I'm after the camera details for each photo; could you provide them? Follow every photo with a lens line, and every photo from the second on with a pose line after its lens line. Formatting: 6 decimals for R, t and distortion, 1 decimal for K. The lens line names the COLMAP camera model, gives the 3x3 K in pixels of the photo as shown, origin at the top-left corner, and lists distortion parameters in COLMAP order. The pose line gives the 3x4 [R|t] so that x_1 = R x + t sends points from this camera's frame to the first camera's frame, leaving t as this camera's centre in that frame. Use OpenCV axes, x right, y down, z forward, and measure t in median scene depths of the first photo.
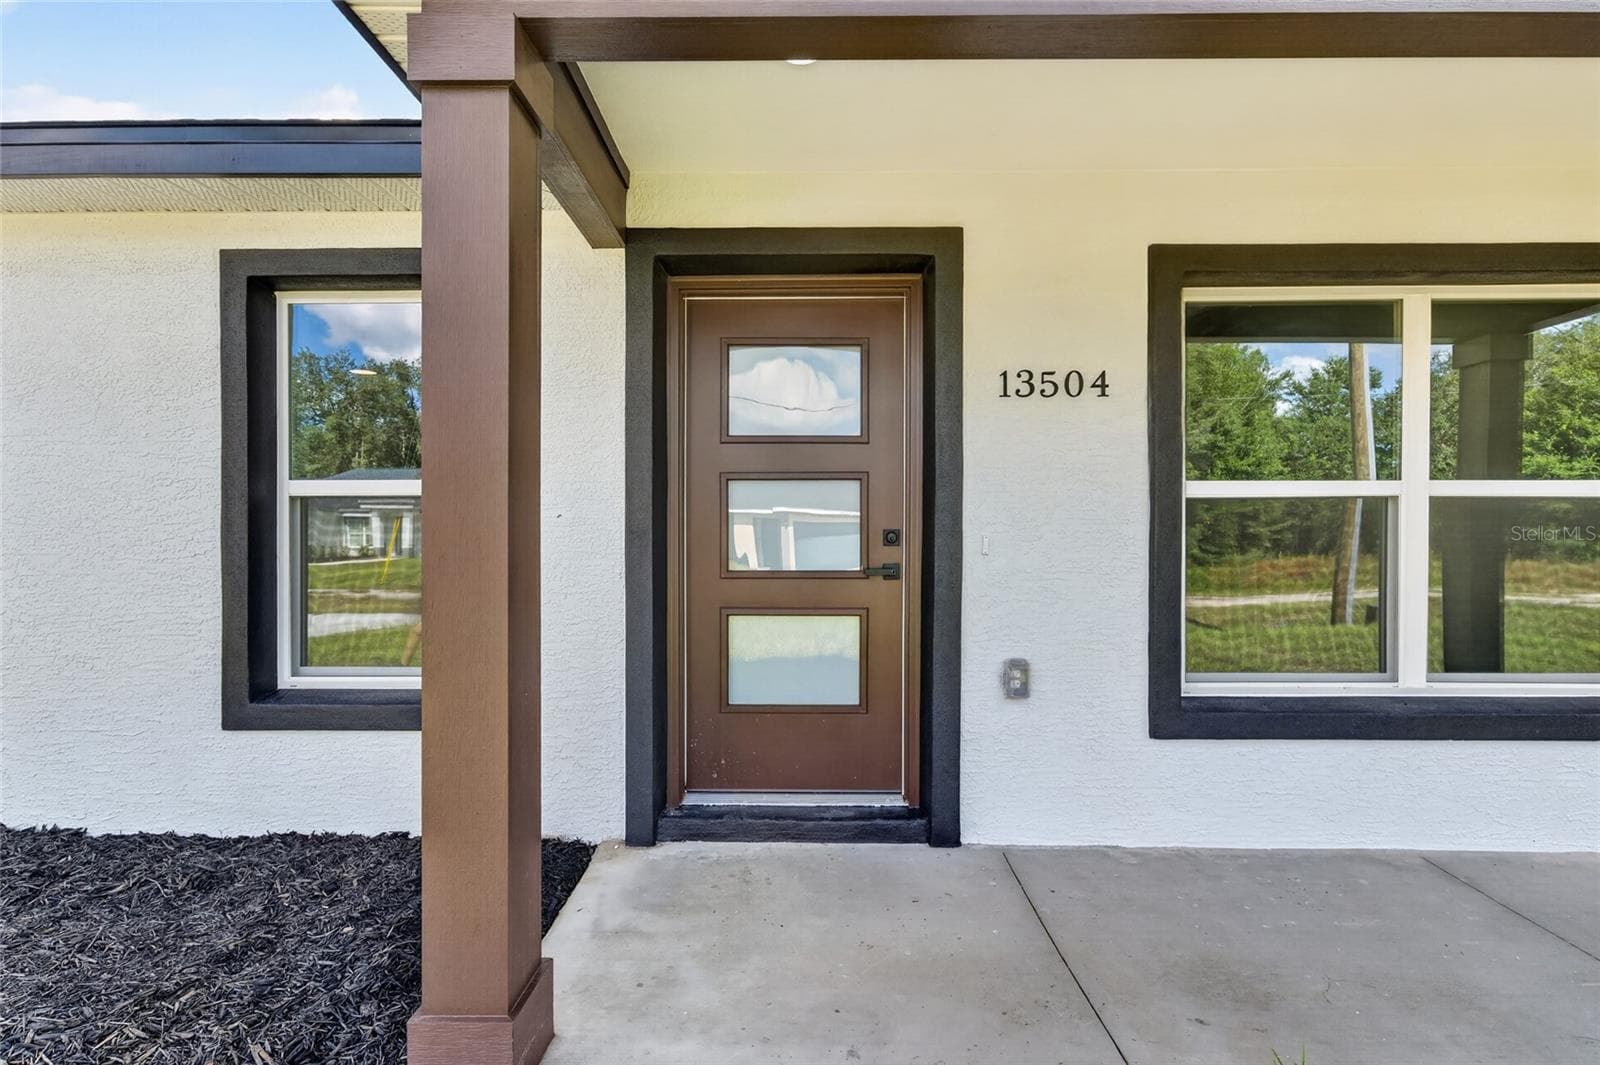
lens RADIAL K [[811.7, 0, 794.4], [0, 811.7, 534.6], [0, 0, 1]] dist [-0.006245, -0.000033]
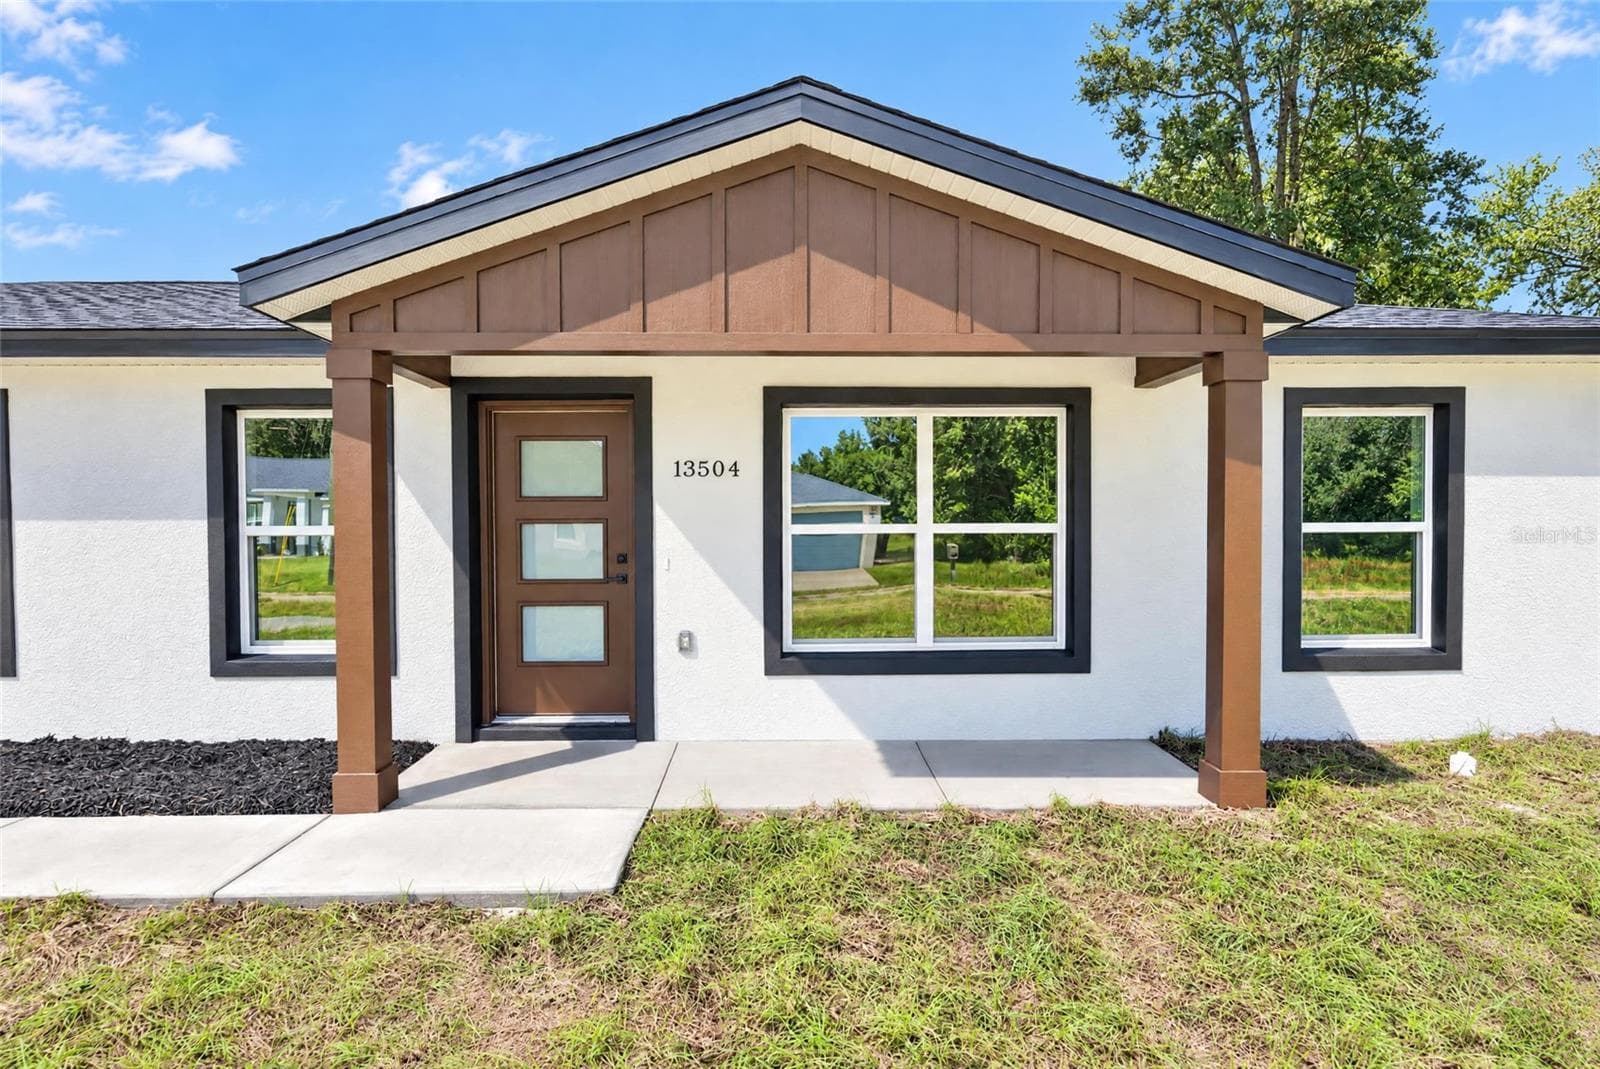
lens RADIAL K [[811.7, 0, 787.5], [0, 811.7, 525.9], [0, 0, 1]] dist [-0.006245, -0.000033]
pose [[0.999480, -0.005178, 0.031838, 0.422653], [0.004745, 0.999895, 0.013683, -0.086100], [-0.031906, -0.013525, 0.999399, -0.689086]]
